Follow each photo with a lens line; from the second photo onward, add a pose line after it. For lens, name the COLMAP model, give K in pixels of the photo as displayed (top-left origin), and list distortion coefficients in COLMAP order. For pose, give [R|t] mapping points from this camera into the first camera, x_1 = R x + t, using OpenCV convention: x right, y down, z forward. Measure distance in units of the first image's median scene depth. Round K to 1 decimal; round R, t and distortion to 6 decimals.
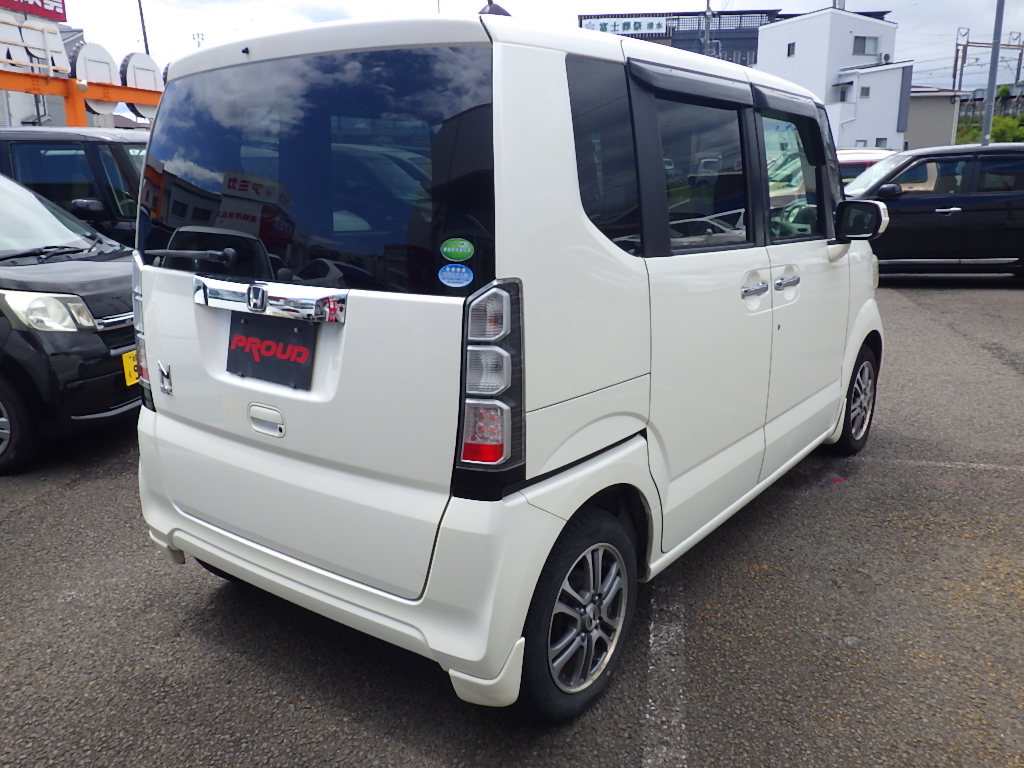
lens RADIAL K [[846.3, 0, 507.1], [0, 846.3, 381.8], [0, 0, 1]] dist [0.001152, -0.006873]
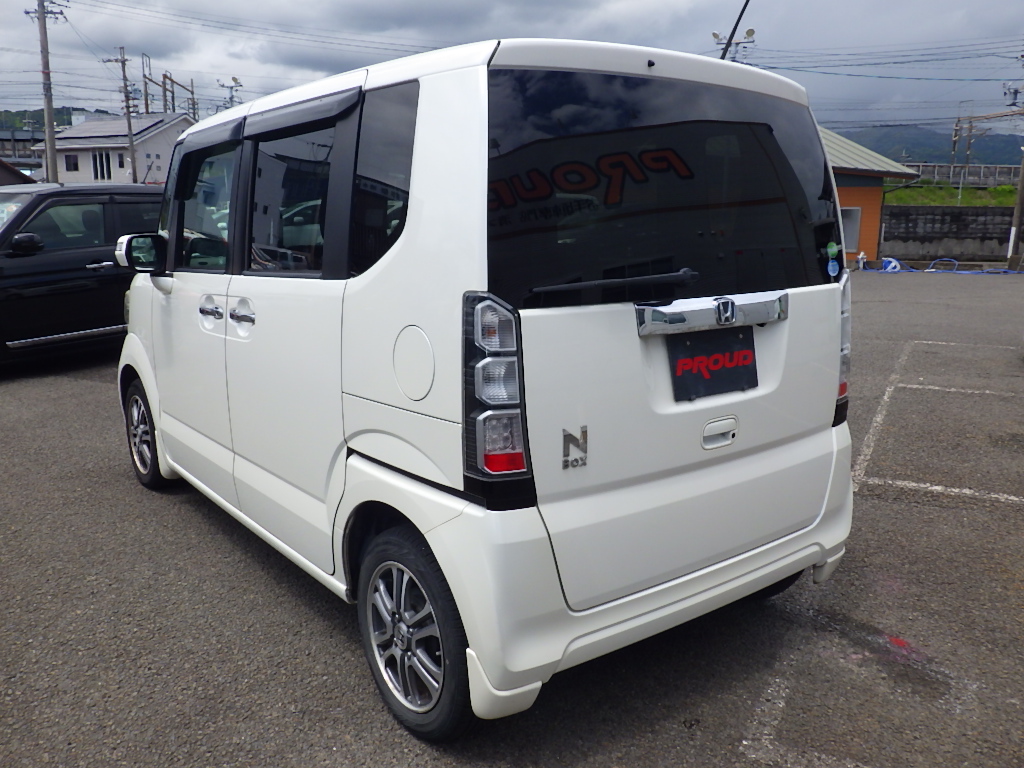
lens RADIAL K [[846.3, 0, 513.7], [0, 846.3, 383.1], [0, 0, 1]] dist [0.001152, -0.006873]
pose [[0.285327, -0.179608, 0.941451, -1.315462], [0.230982, 0.966217, 0.114328, -0.187683], [-0.930180, 0.184838, 0.317174, 0.906825]]
